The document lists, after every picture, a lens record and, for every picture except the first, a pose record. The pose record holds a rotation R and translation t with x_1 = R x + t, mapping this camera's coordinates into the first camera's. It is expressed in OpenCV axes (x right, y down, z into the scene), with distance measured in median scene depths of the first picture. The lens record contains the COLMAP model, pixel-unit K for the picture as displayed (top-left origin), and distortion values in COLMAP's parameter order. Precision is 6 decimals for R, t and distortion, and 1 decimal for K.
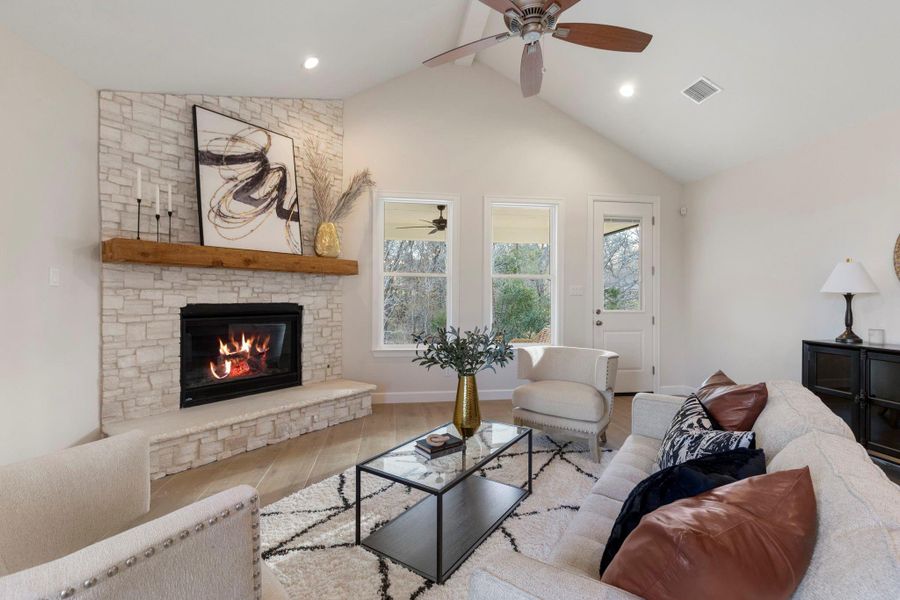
lens RADIAL K [[413.8, 0, 451.5], [0, 413.8, 297.4], [0, 0, 1]] dist [0.010296, -0.002856]
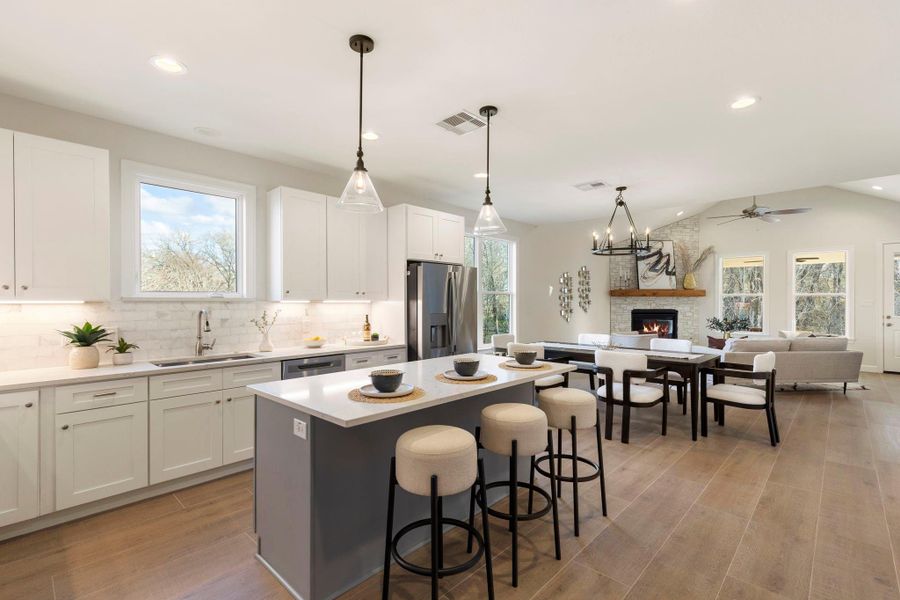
lens RADIAL K [[413.8, 0, 450.3], [0, 413.8, 301.7], [0, 0, 1]] dist [0.010296, -0.002856]
pose [[0.619614, -0.005587, -0.784886, 0.745330], [0.000045, 0.999975, -0.007082, -0.014601], [0.784906, 0.004353, 0.619599, -1.587935]]
